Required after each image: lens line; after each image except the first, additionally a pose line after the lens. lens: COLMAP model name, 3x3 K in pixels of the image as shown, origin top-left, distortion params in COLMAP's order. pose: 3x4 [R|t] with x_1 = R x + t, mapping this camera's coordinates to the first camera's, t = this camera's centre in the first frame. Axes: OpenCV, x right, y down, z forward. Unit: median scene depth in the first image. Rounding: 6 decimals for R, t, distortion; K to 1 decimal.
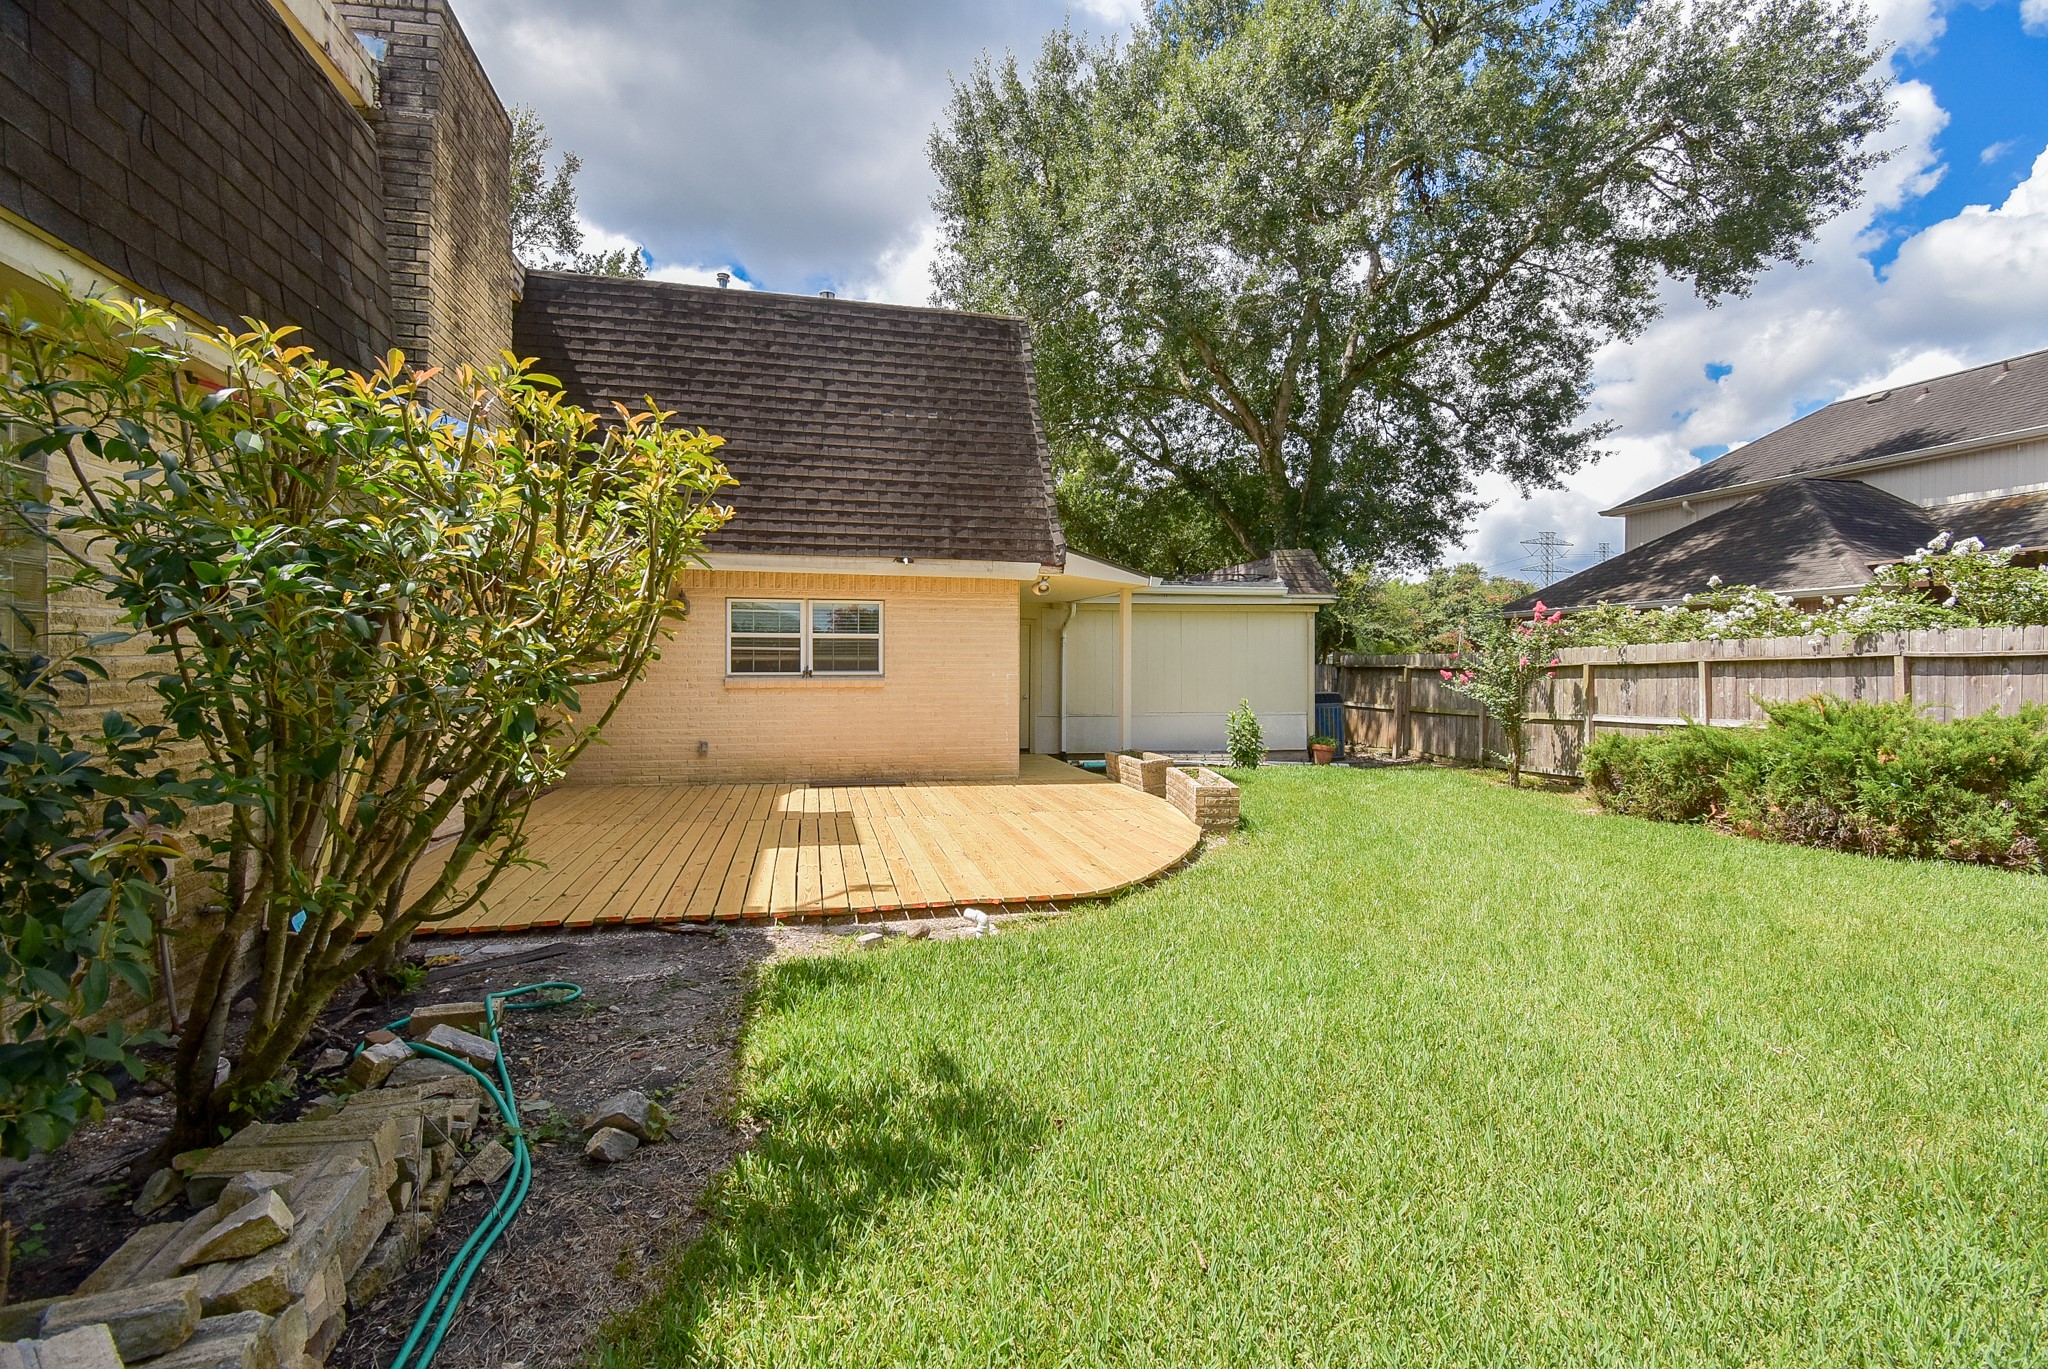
lens RADIAL K [[903.5, 0, 1020.1], [0, 903.5, 675.1], [0, 0, 1]] dist [0.022695, -0.026600]
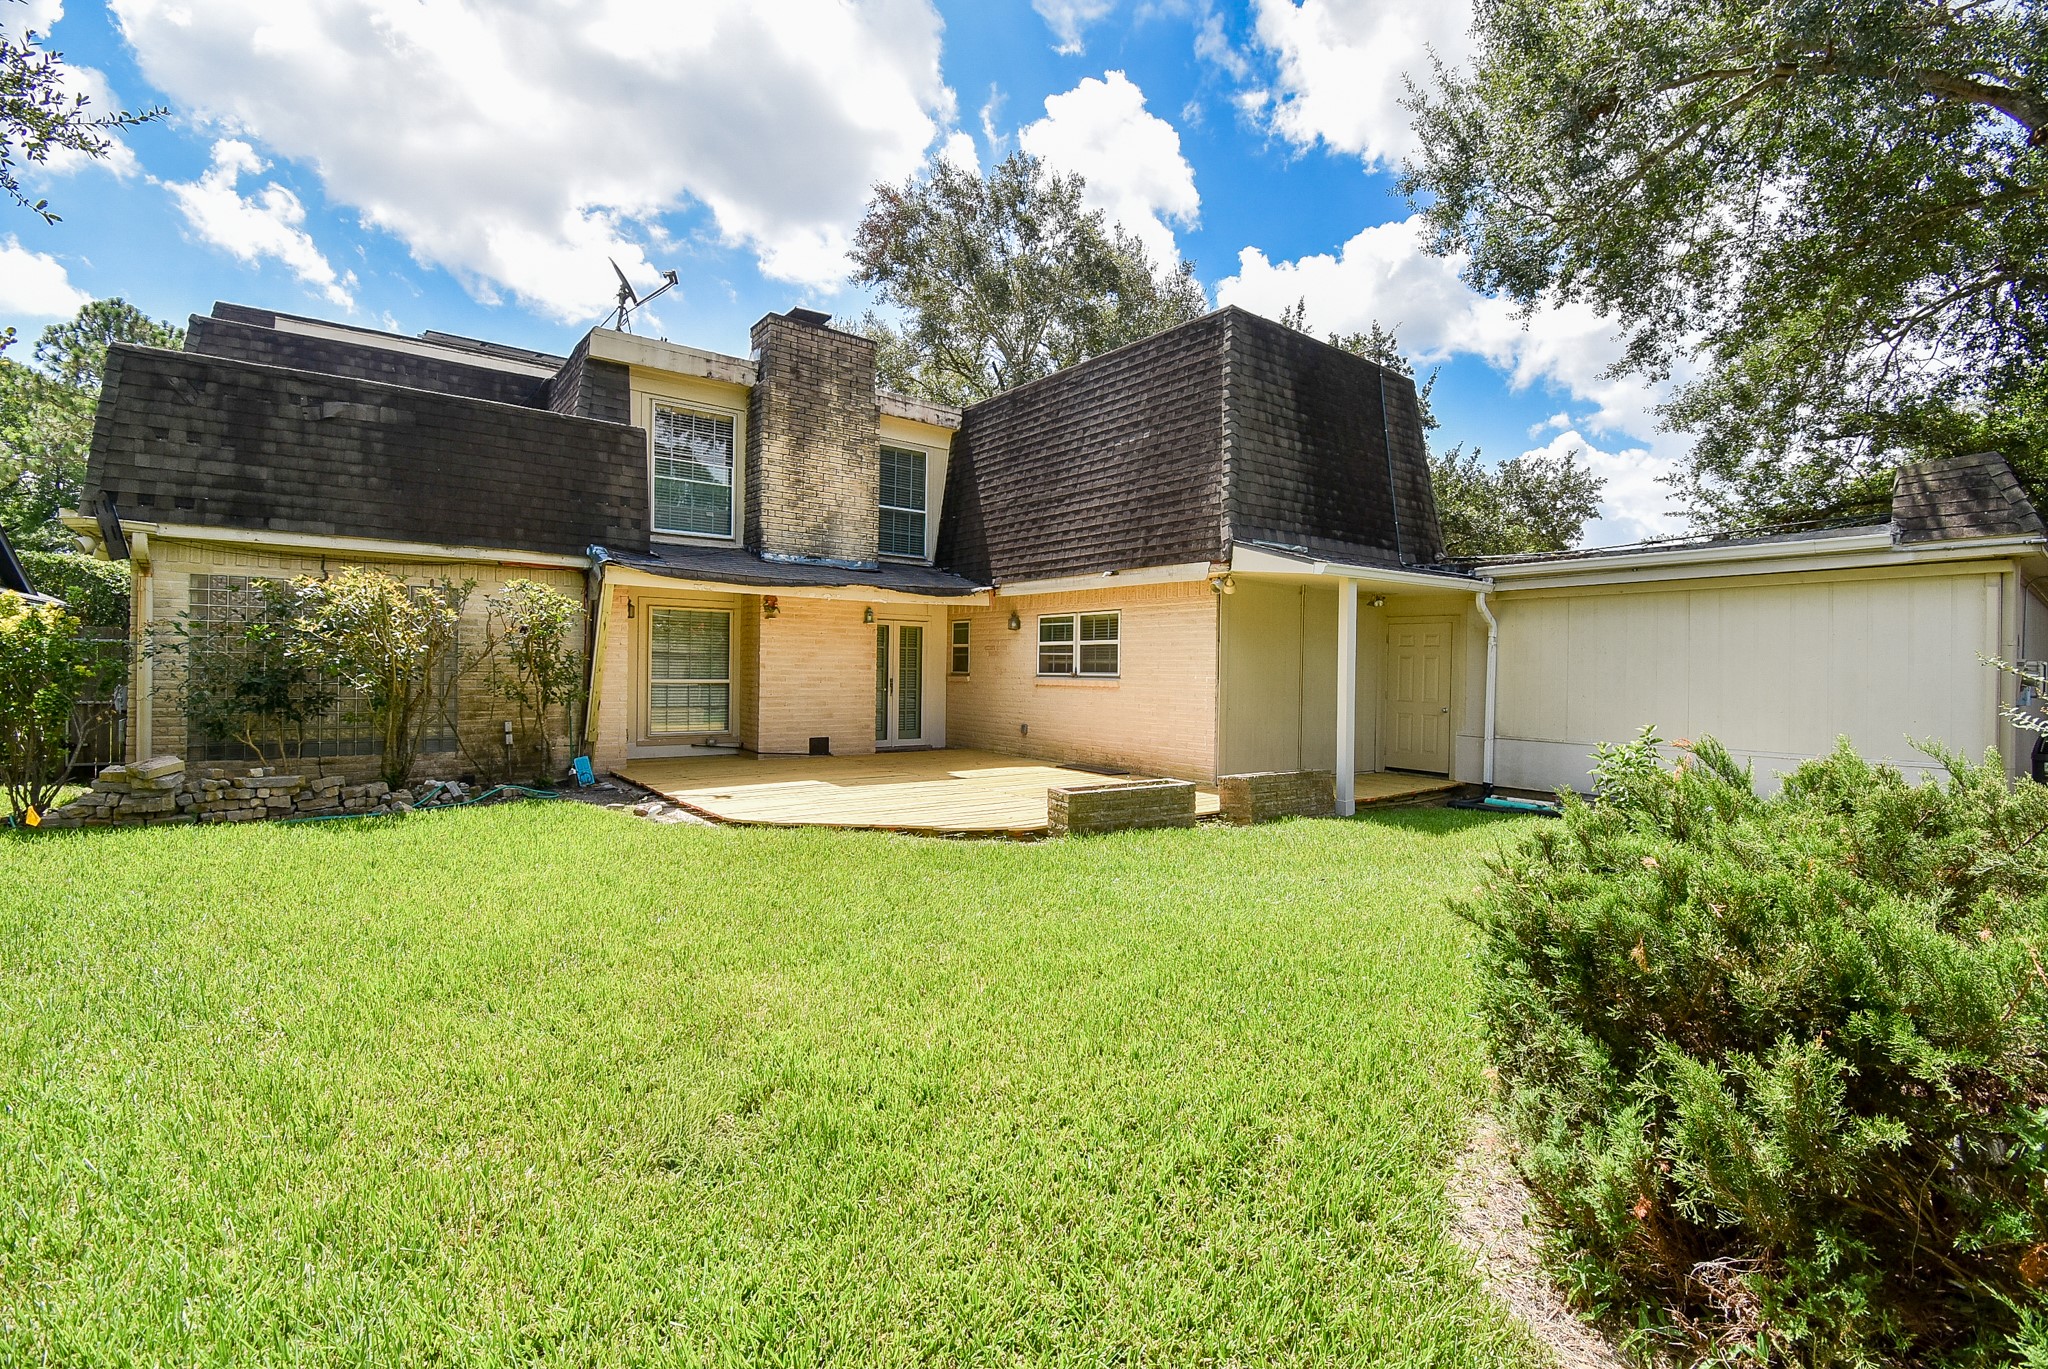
lens RADIAL K [[903.5, 0, 1020.1], [0, 903.5, 675.1], [0, 0, 1]] dist [0.022695, -0.026600]
pose [[0.410997, 0.010430, -0.911577, 0.830011], [-0.022695, 0.999742, 0.001207, -0.000243], [0.911354, 0.020192, 0.411127, 0.433465]]
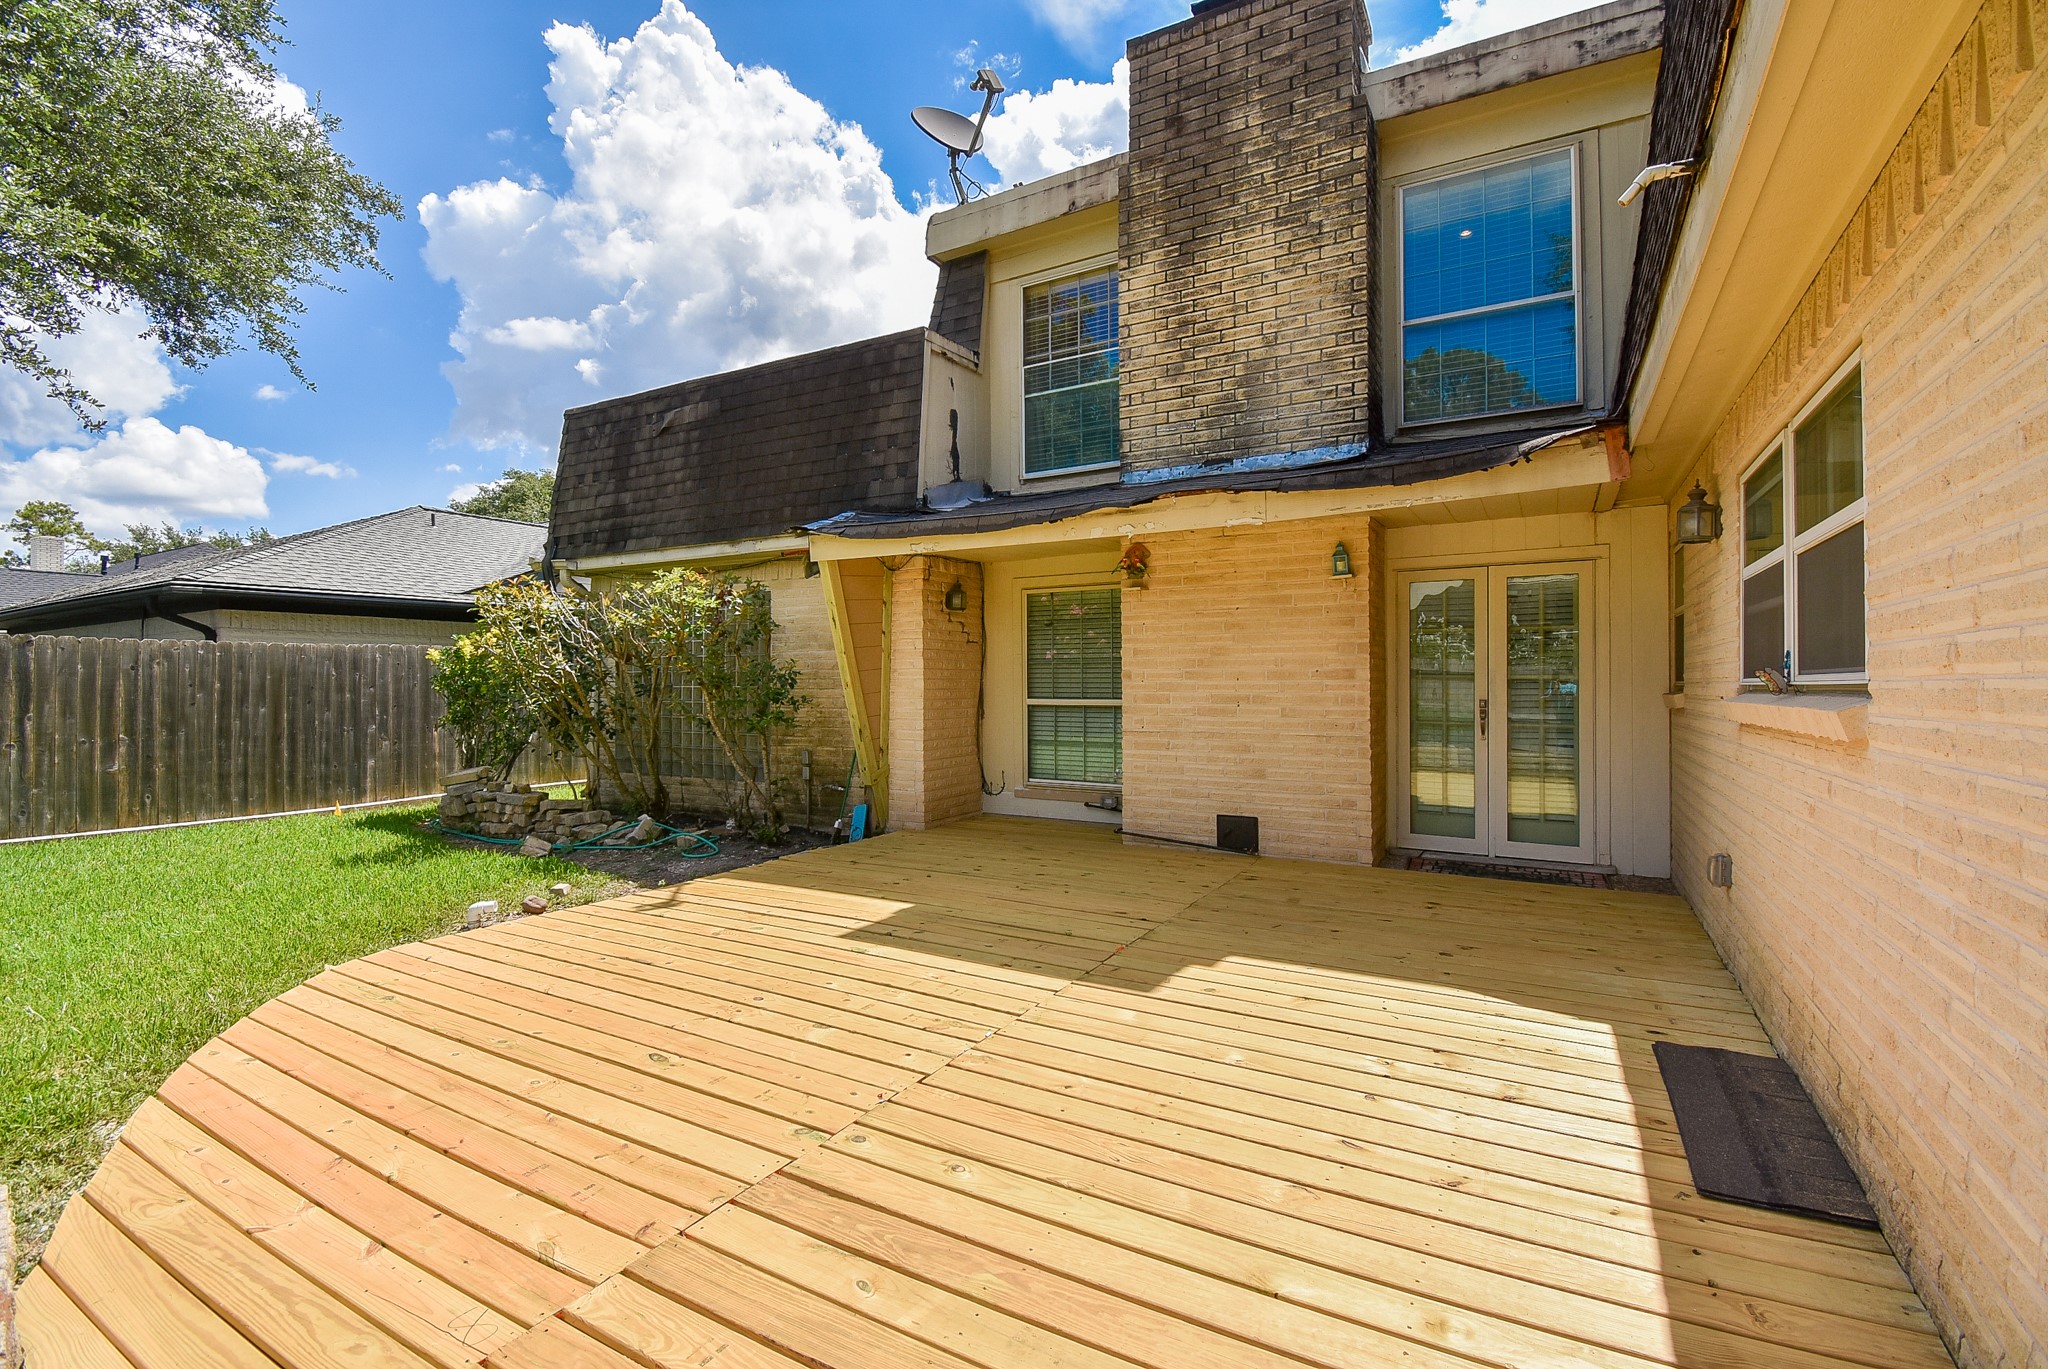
lens RADIAL K [[903.5, 0, 1020.1], [0, 903.5, 675.1], [0, 0, 1]] dist [0.022695, -0.026600]
pose [[-0.686023, -0.008405, -0.727531, 0.139434], [-0.008485, 0.999958, -0.003551, -0.000442], [0.727530, 0.003738, -0.686066, 1.015422]]
